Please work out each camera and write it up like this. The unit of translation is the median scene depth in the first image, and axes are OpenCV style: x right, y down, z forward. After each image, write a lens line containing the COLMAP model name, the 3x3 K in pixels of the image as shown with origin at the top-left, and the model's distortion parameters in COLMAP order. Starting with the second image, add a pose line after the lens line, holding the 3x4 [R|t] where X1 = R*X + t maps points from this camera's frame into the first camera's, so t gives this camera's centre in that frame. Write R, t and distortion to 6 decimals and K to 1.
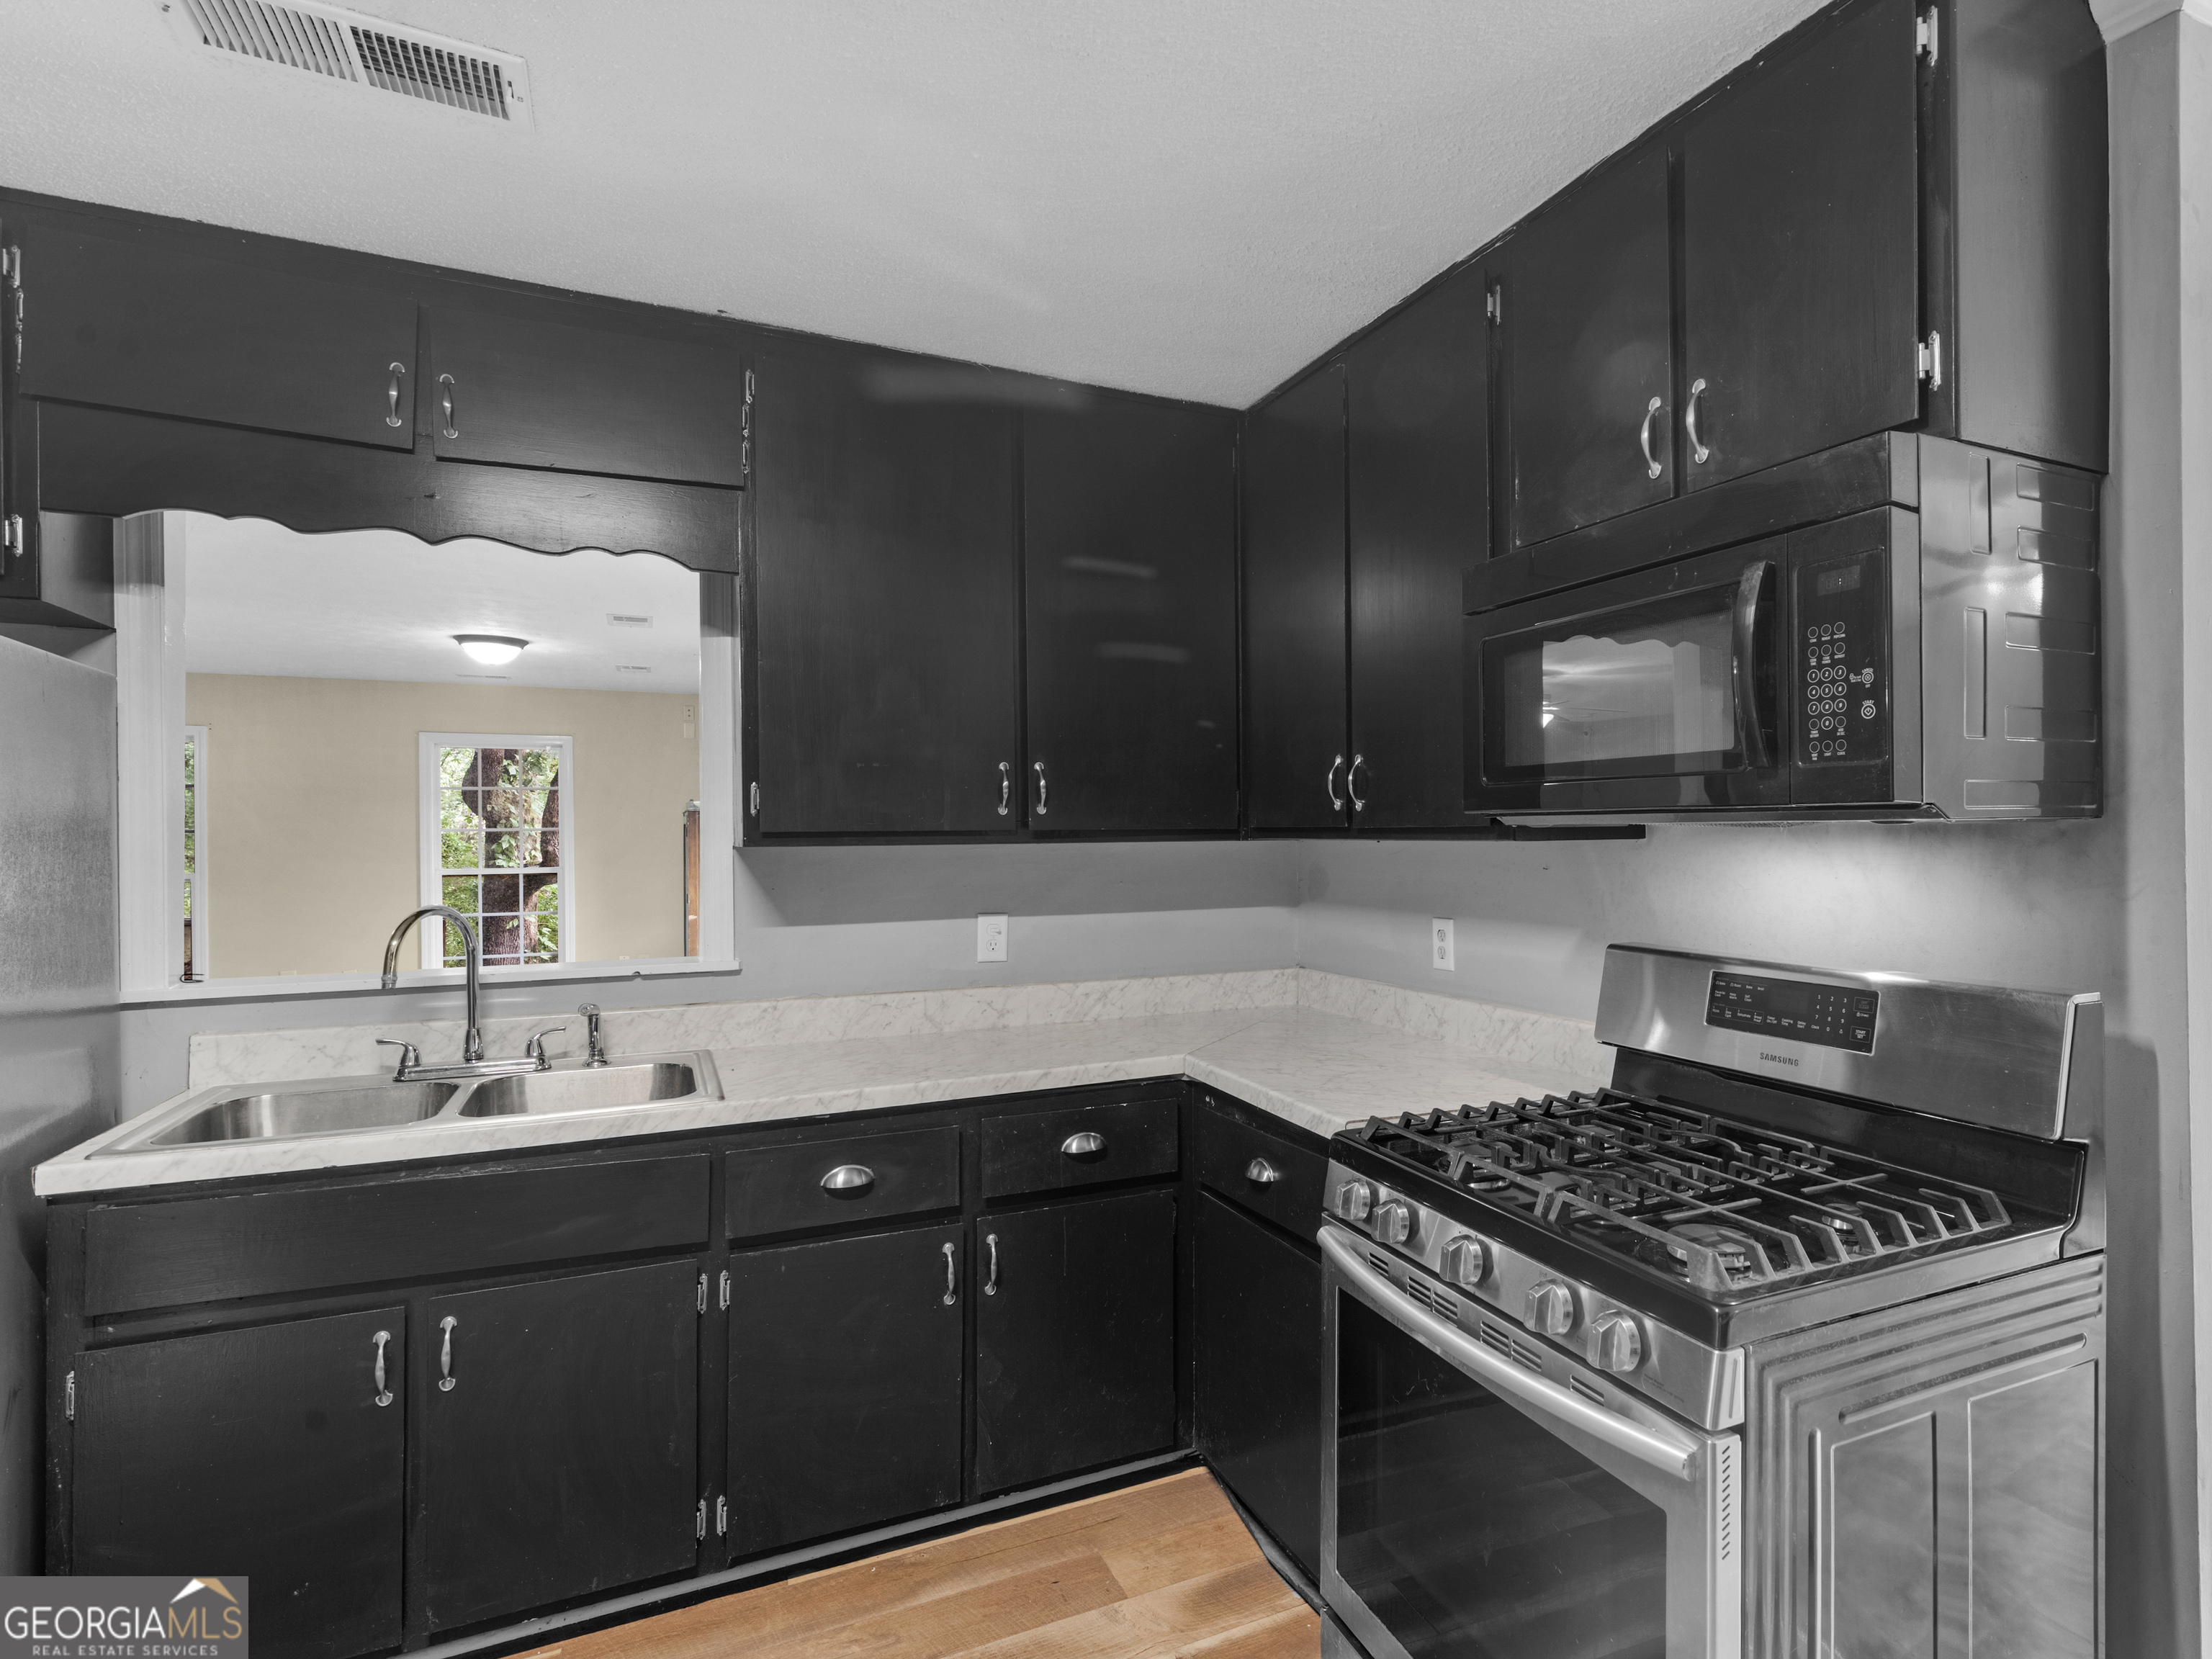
lens RADIAL K [[1160.8, 0, 1137.1], [0, 1160.8, 825.6], [0, 0, 1]] dist [-0.000273, 0.001015]
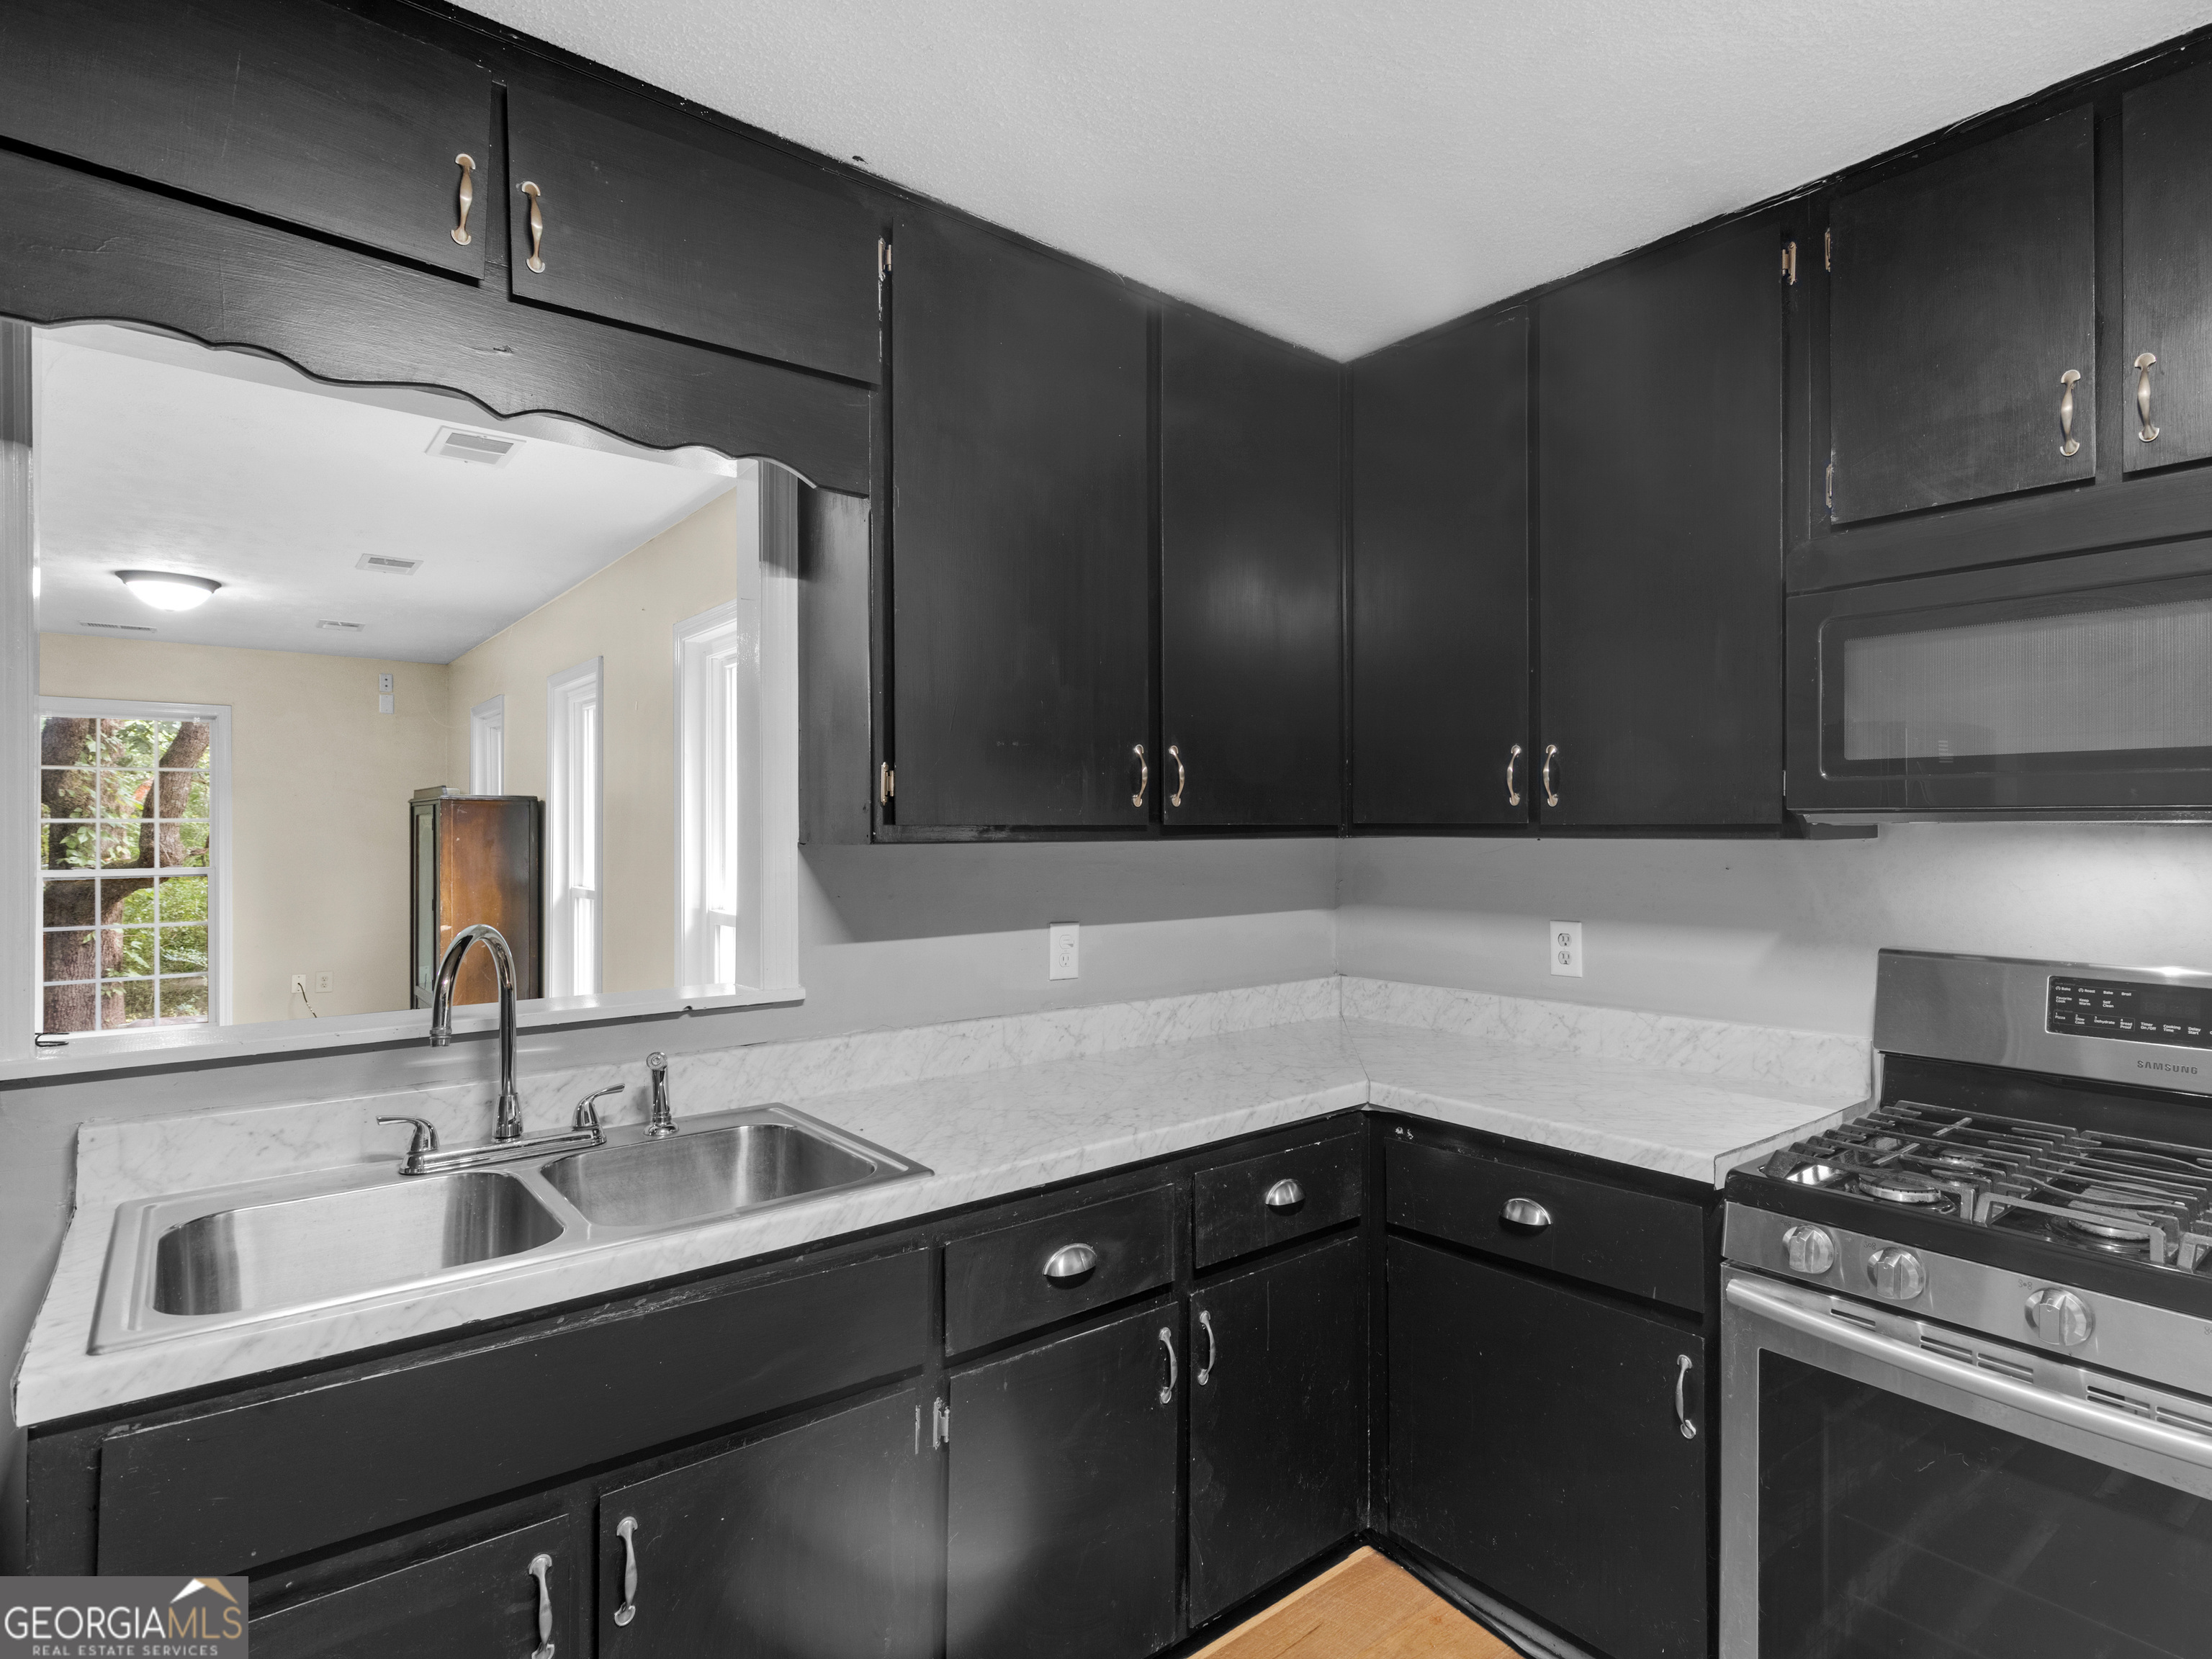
lens RADIAL K [[1162.1, 0, 1022.1], [0, 1162.1, 817.4], [0, 0, 1]] dist [-0.001155, 0.000295]
pose [[0.968970, 0.007843, 0.247053, -0.409157], [-0.006912, 0.999965, -0.004633, 0.003075], [-0.247080, 0.002782, 0.968991, 0.201400]]
